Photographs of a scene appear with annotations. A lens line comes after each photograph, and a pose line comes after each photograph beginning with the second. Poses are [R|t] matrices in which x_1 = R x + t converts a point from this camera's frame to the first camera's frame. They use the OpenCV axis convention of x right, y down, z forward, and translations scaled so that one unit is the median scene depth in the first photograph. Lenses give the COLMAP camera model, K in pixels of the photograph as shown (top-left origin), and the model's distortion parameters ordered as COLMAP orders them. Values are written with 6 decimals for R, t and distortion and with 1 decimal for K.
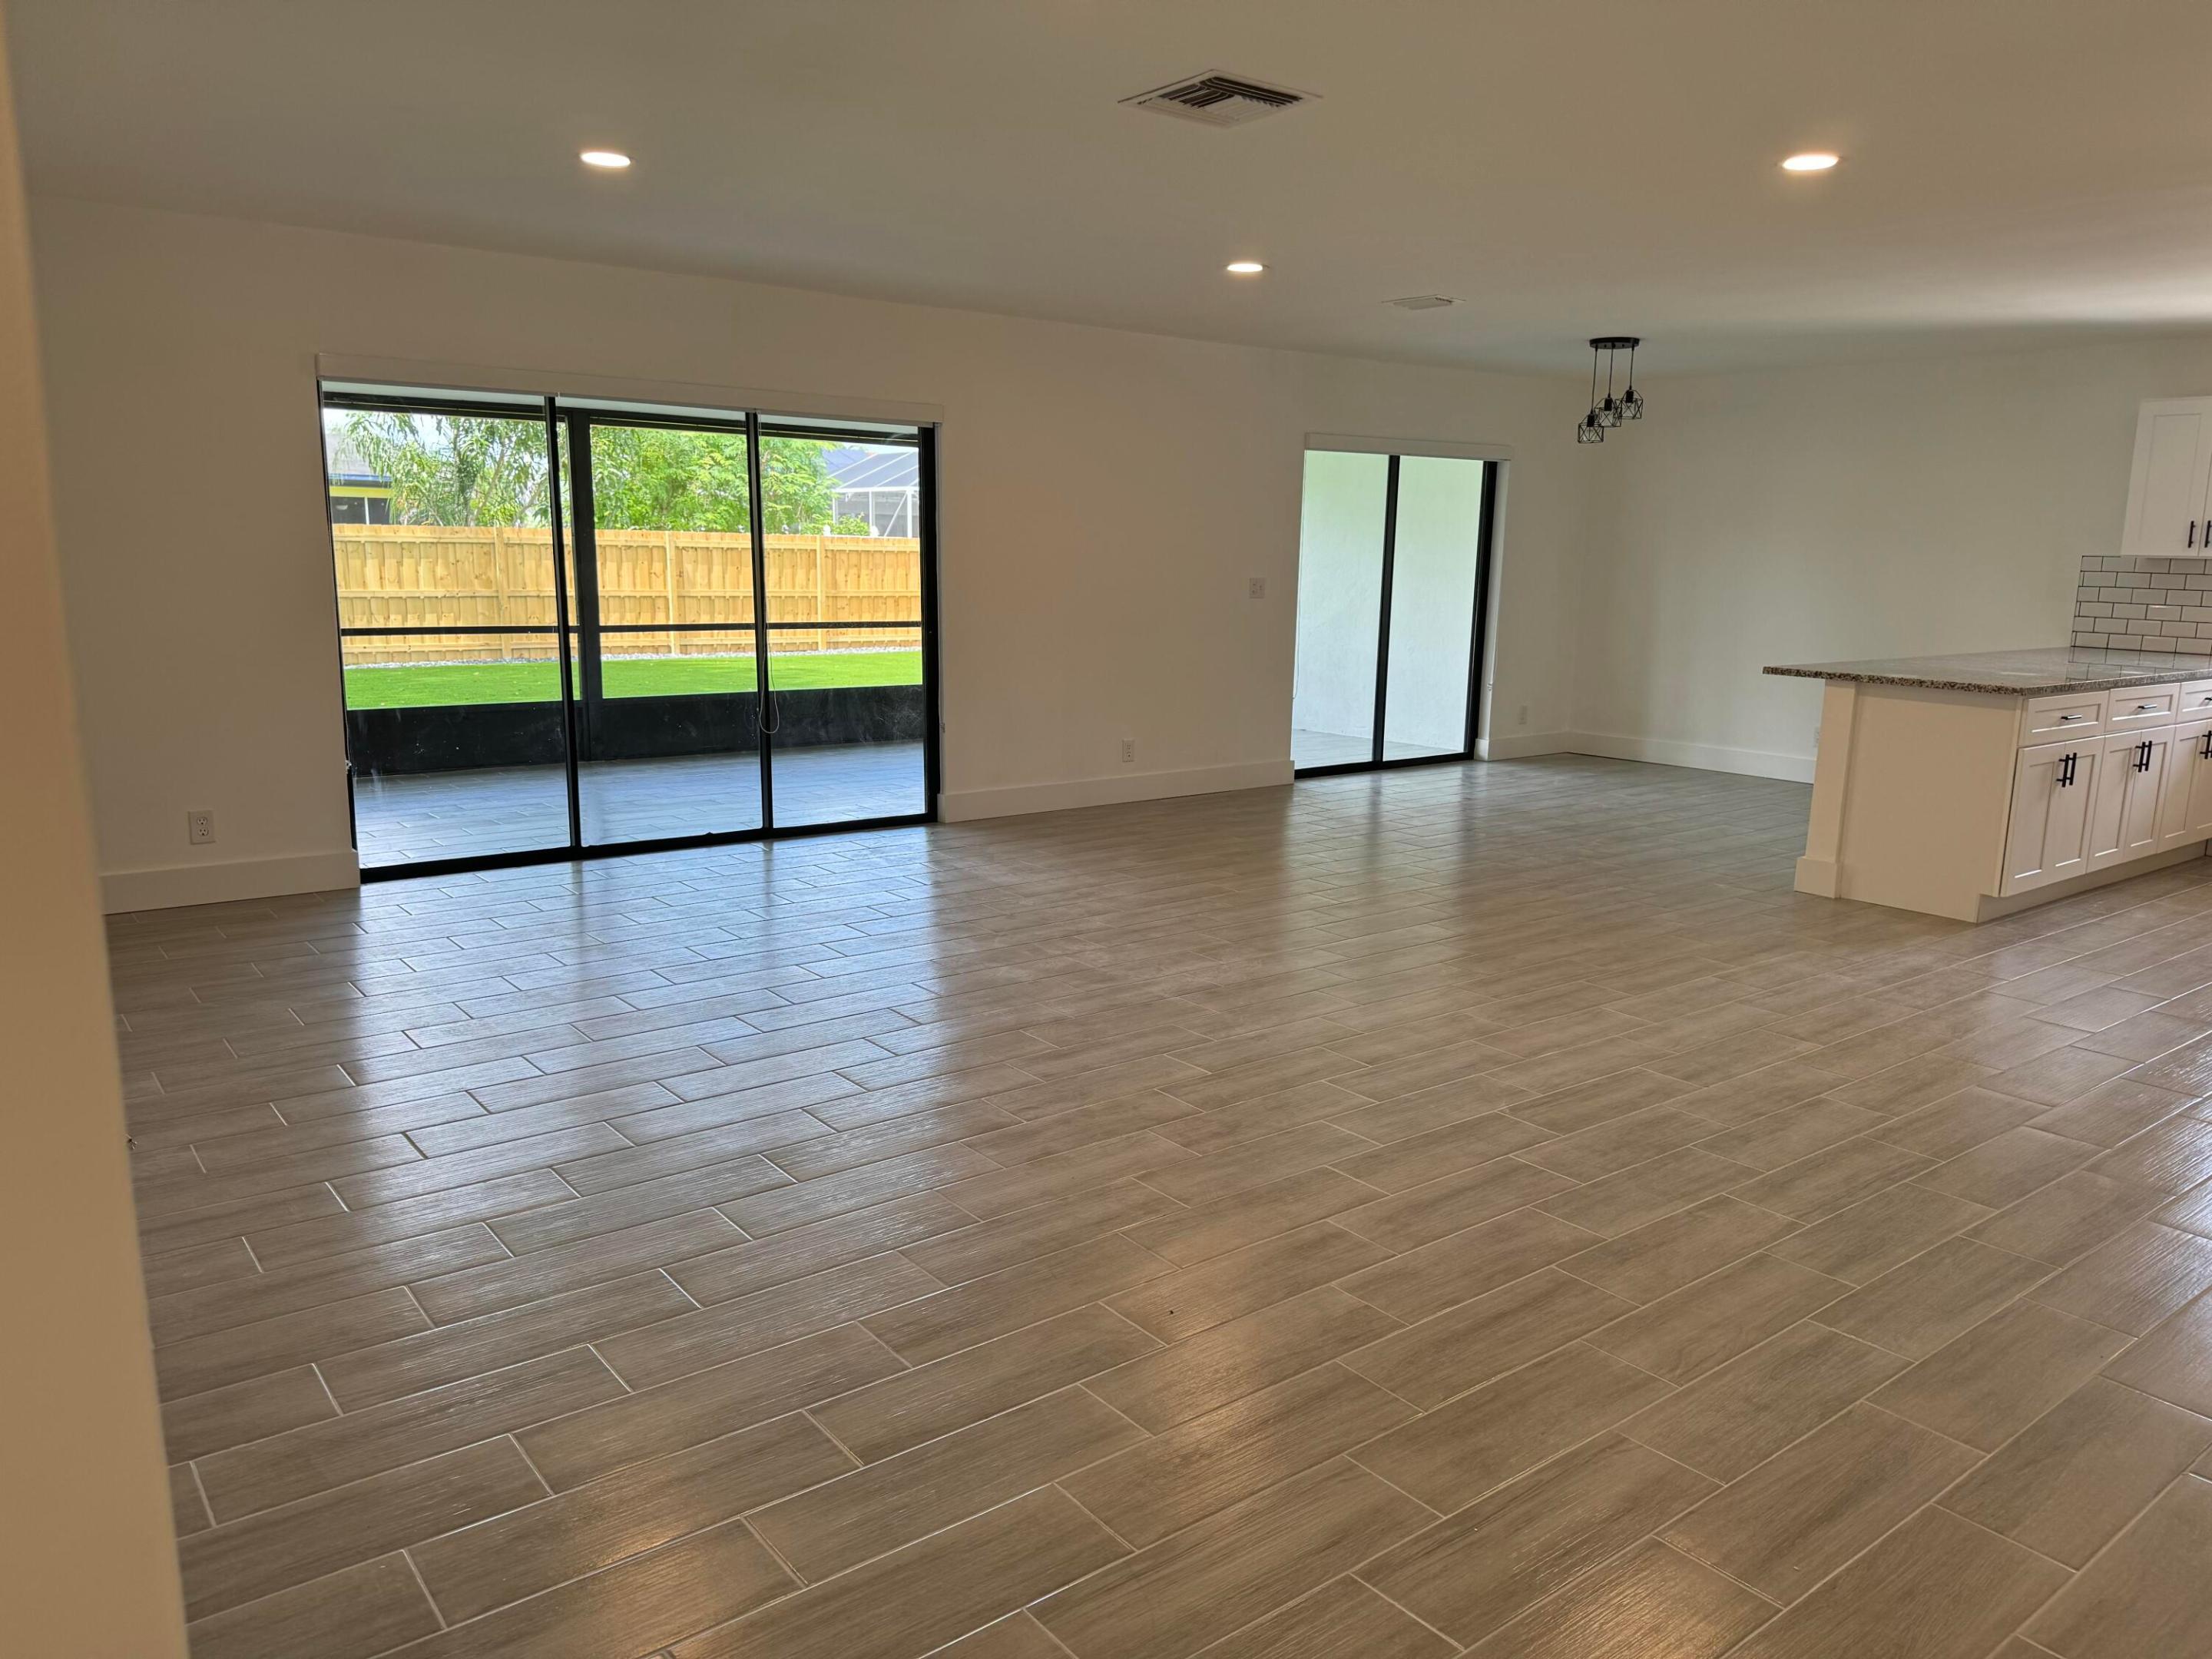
lens RADIAL K [[1560.4, 0, 1088.4], [0, 1560.4, 851.9], [0, 0, 1]] dist [0.028901, -0.017763]
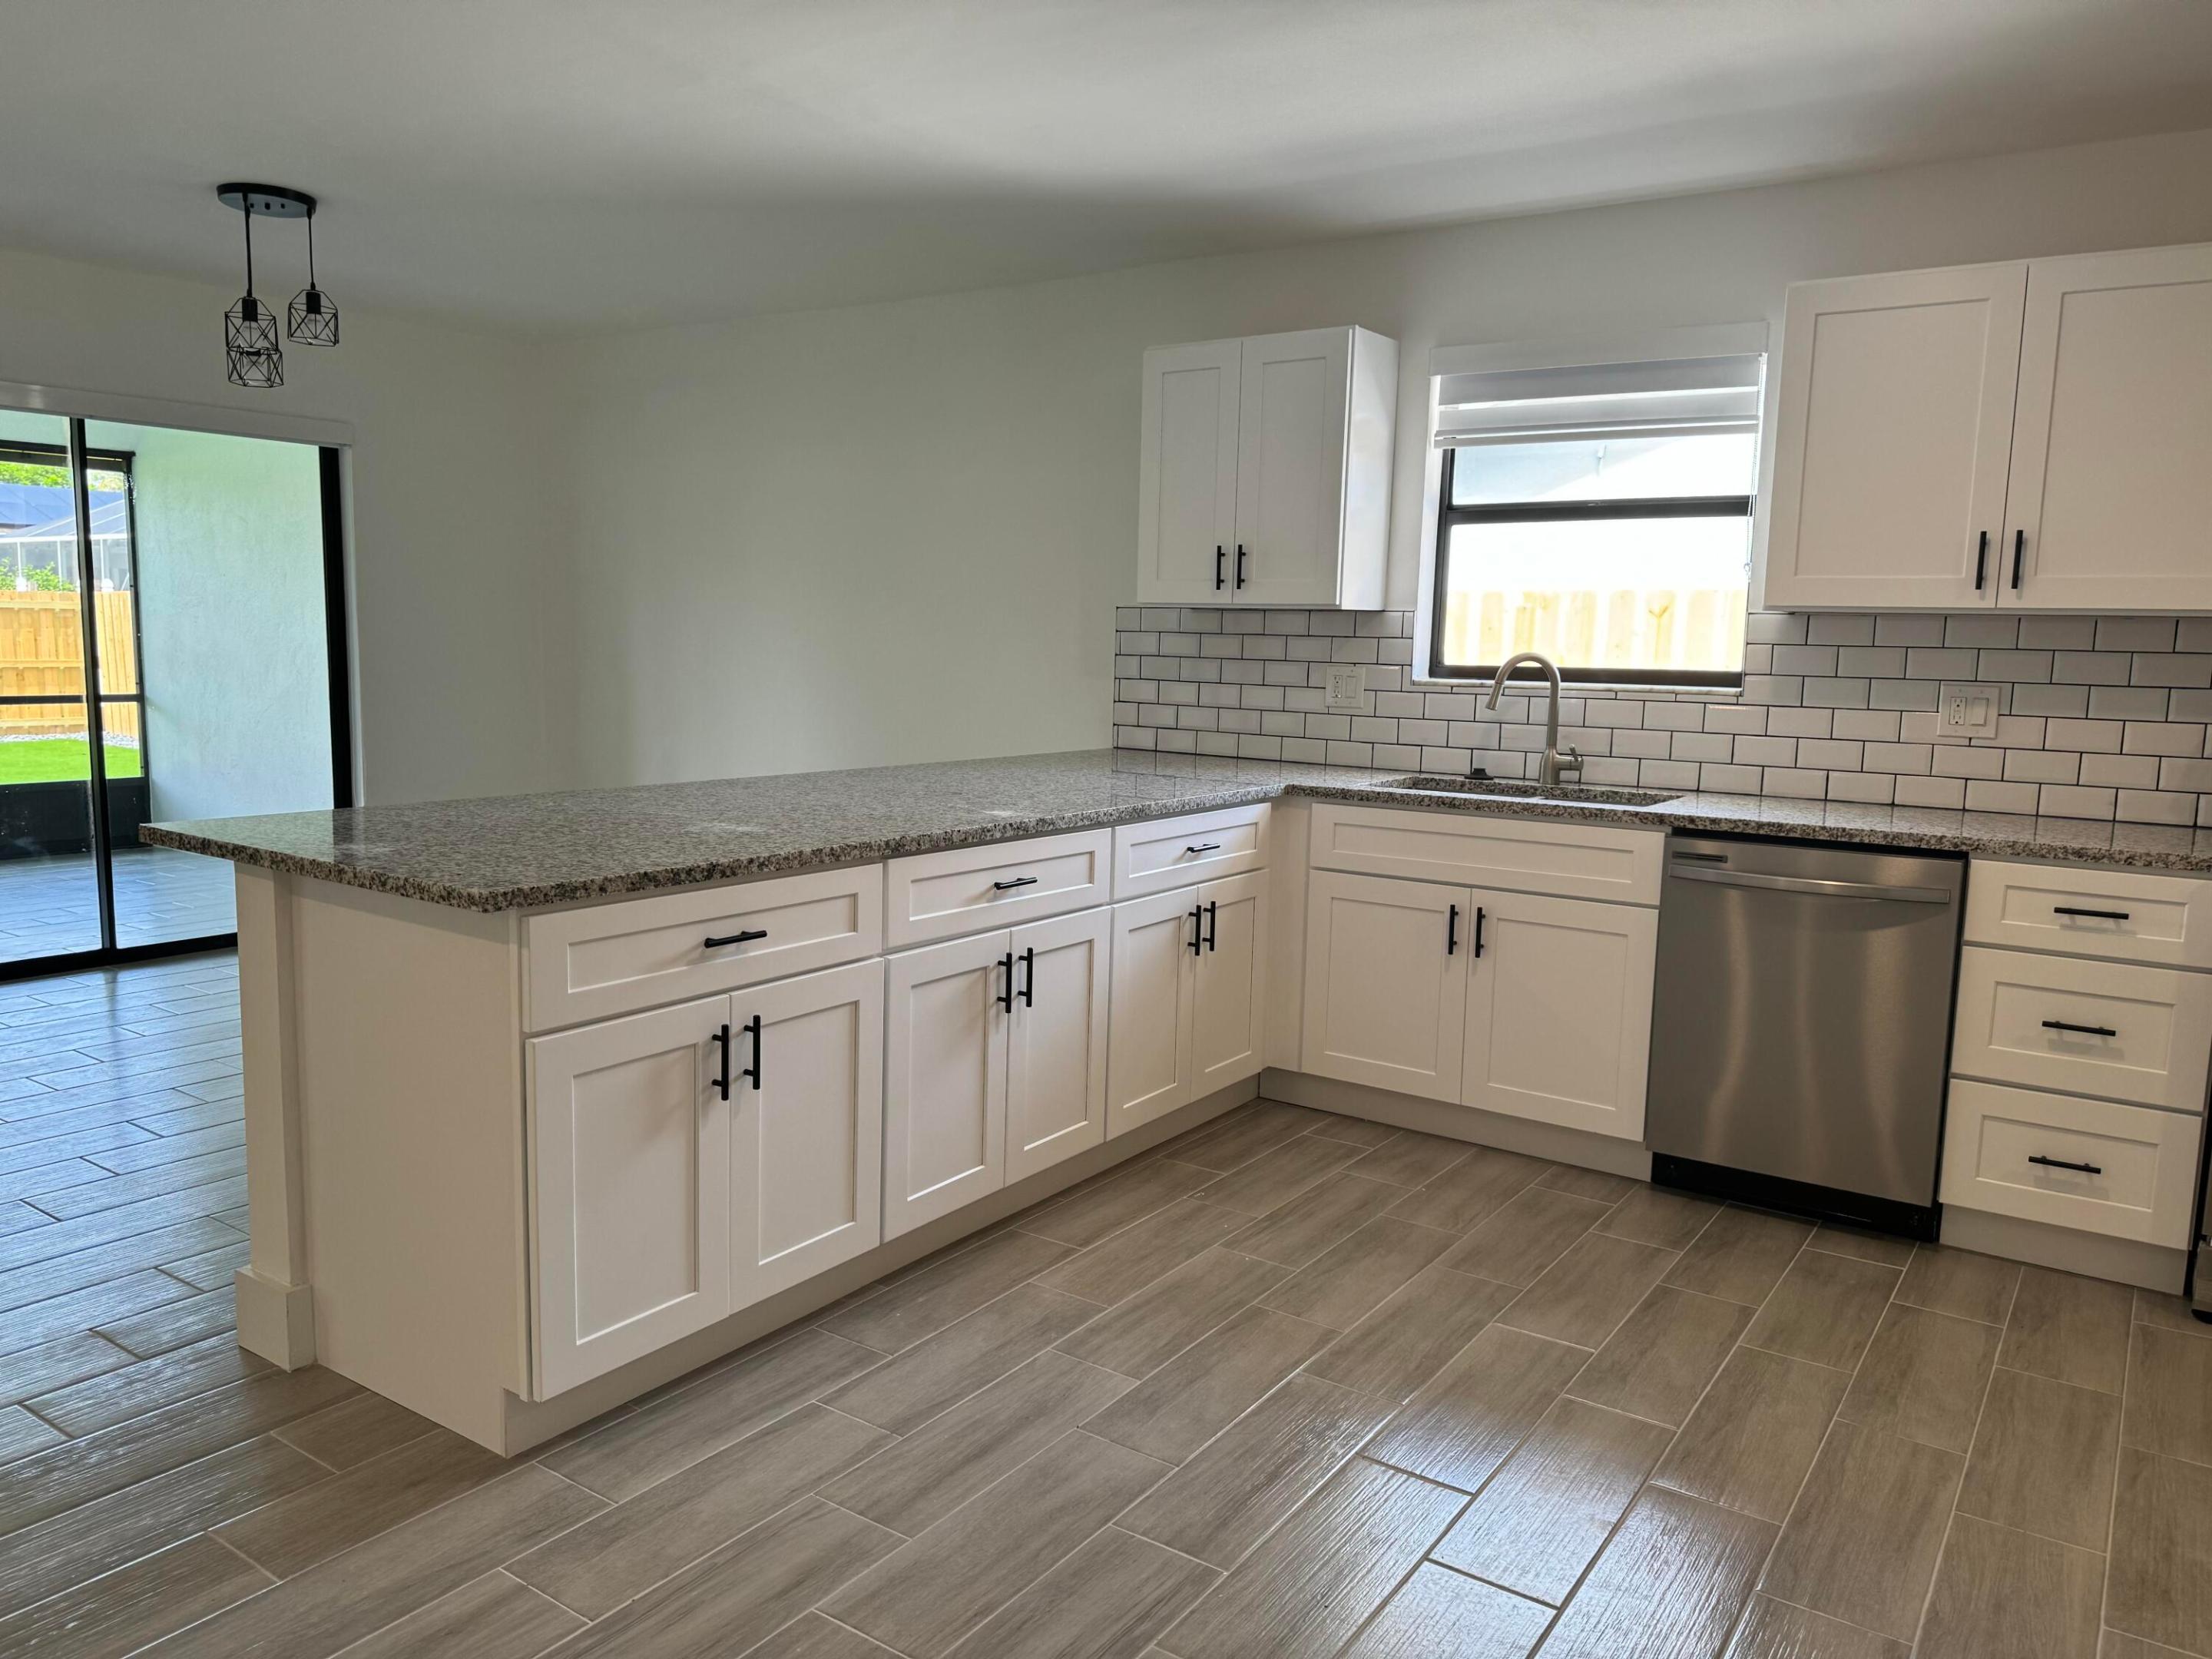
lens RADIAL K [[1560.4, 0, 1108.3], [0, 1560.4, 824.1], [0, 0, 1]] dist [0.028901, -0.017763]
pose [[0.956287, -0.027228, 0.291158, 0.446848], [0.045933, 0.997282, -0.057602, -0.065125], [-0.288798, 0.068458, 0.954939, 0.411389]]
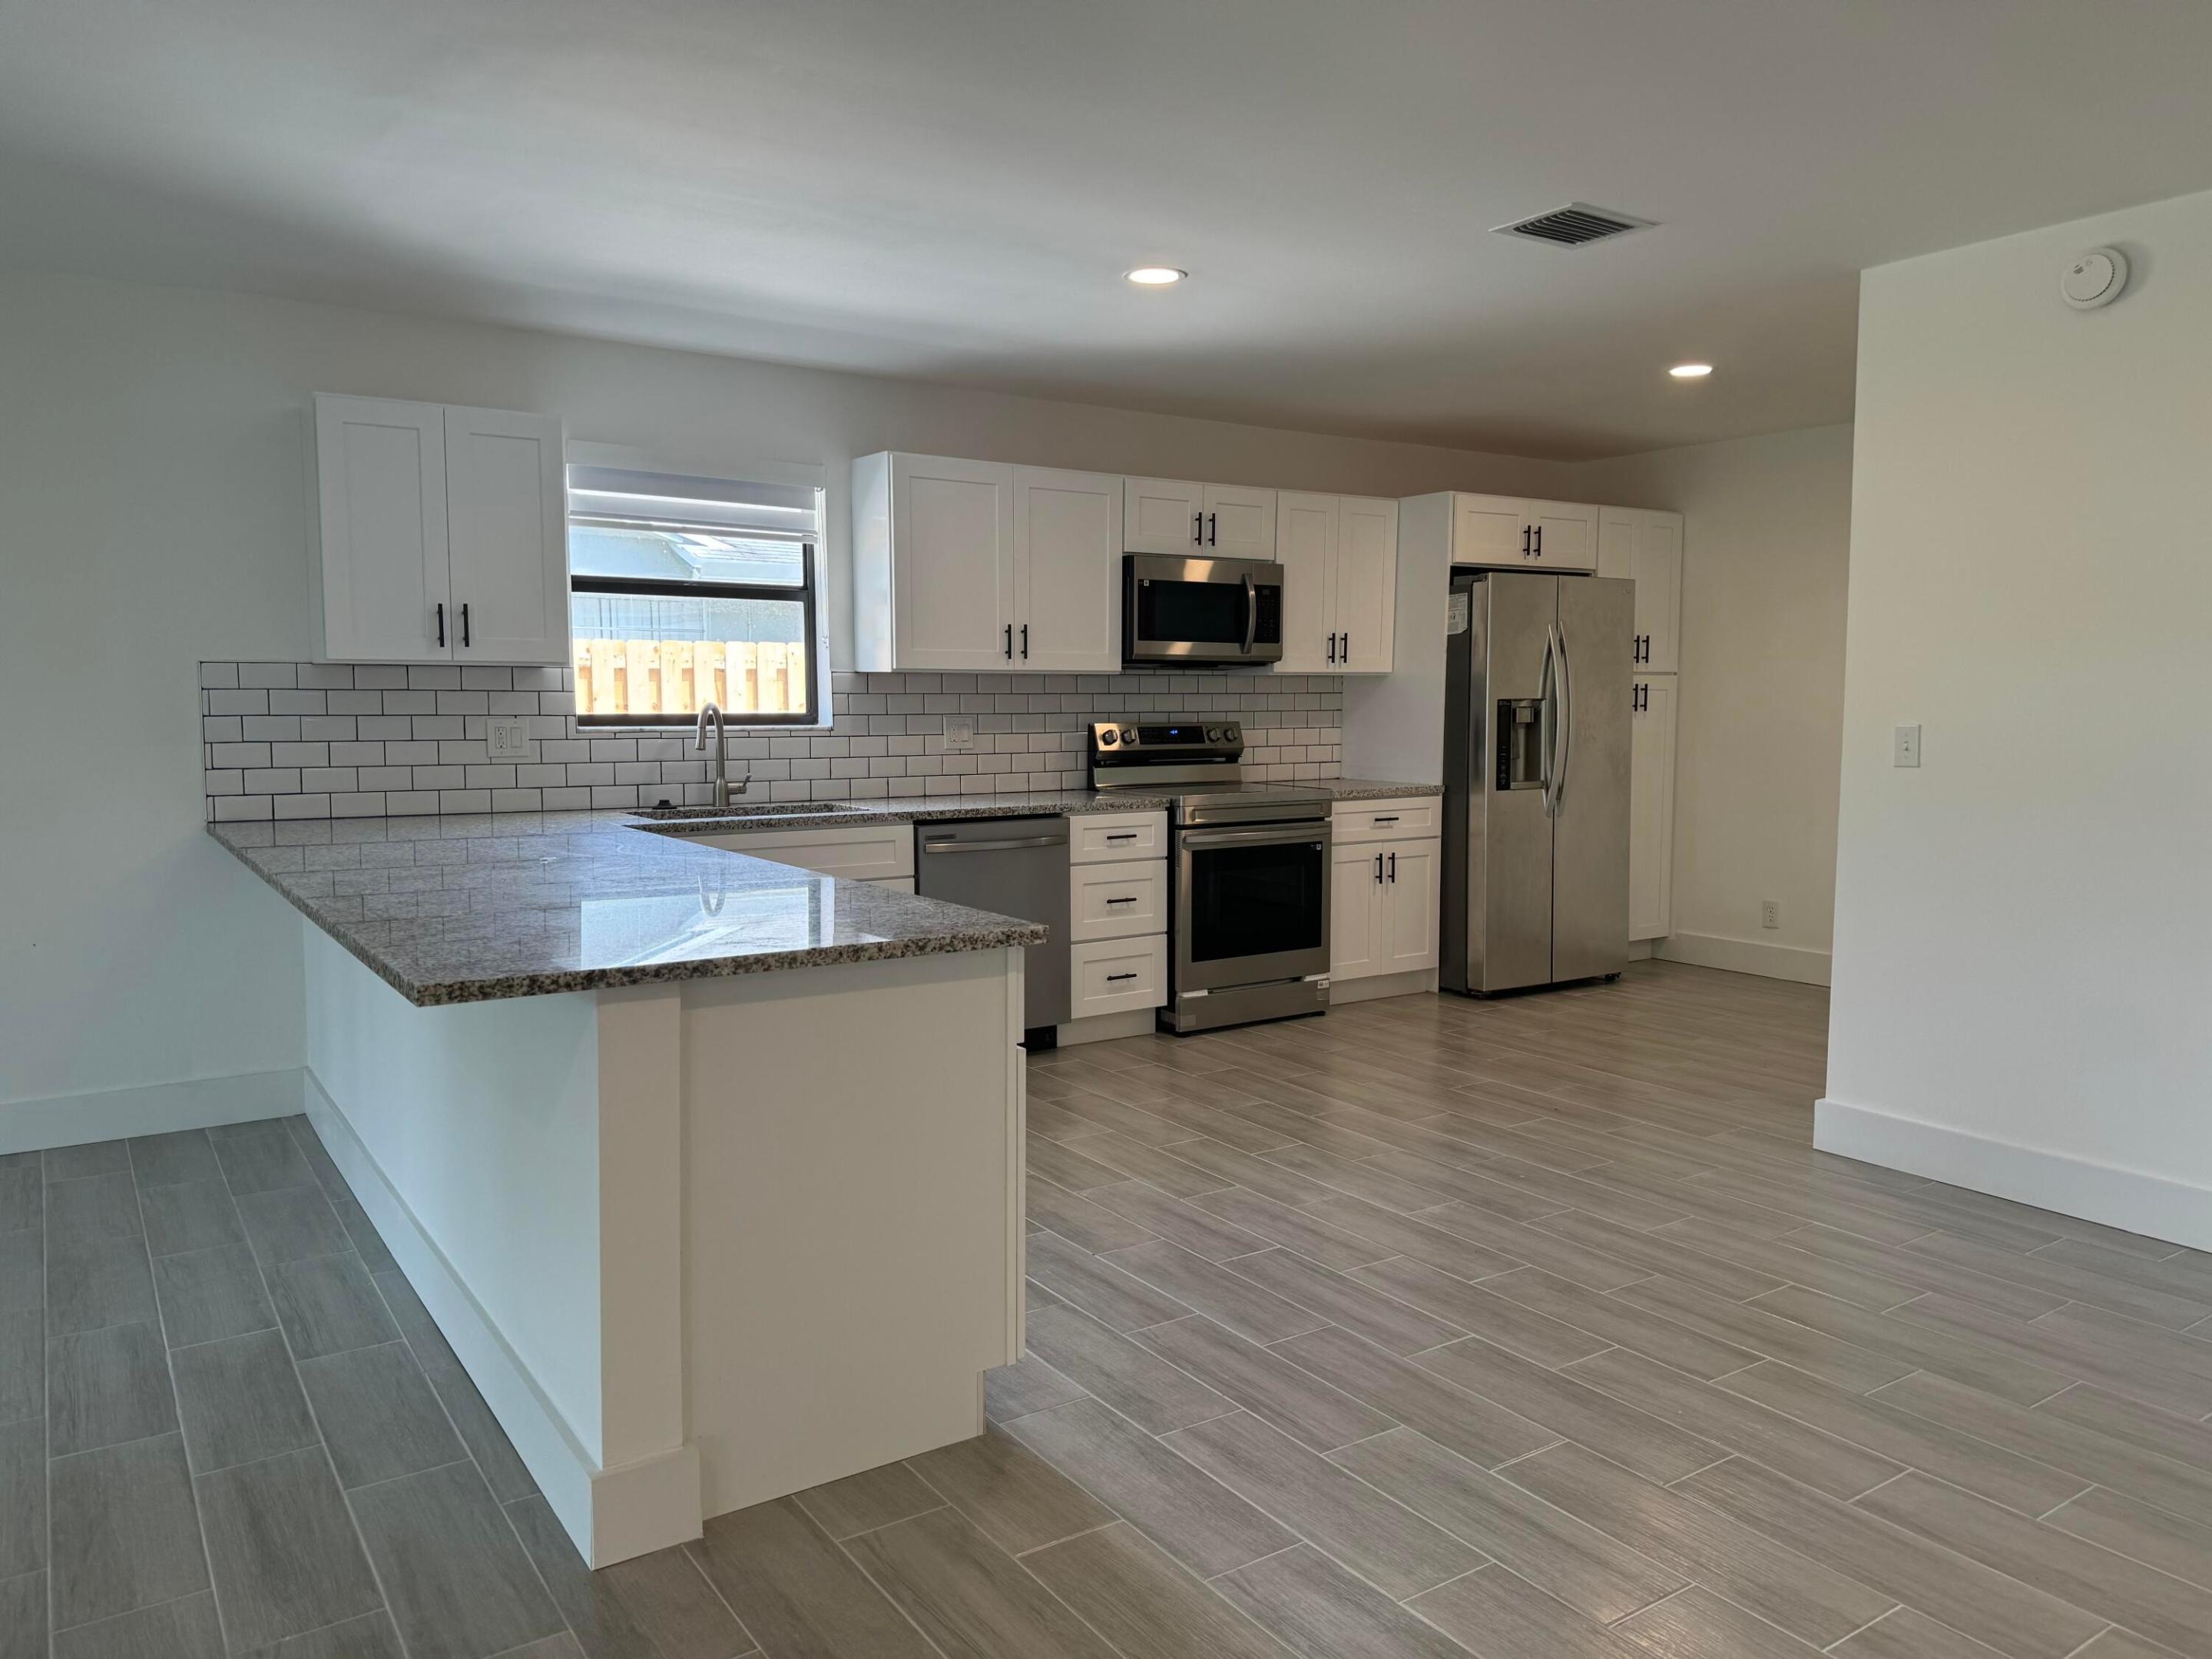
lens RADIAL K [[1560.4, 0, 1090.0], [0, 1560.4, 828.9], [0, 0, 1]] dist [0.028901, -0.017763]
pose [[0.050717, -0.099281, 0.993766, 0.095621], [0.185146, 0.978733, 0.088330, -0.121810], [-0.981401, 0.179512, 0.068020, 0.672055]]
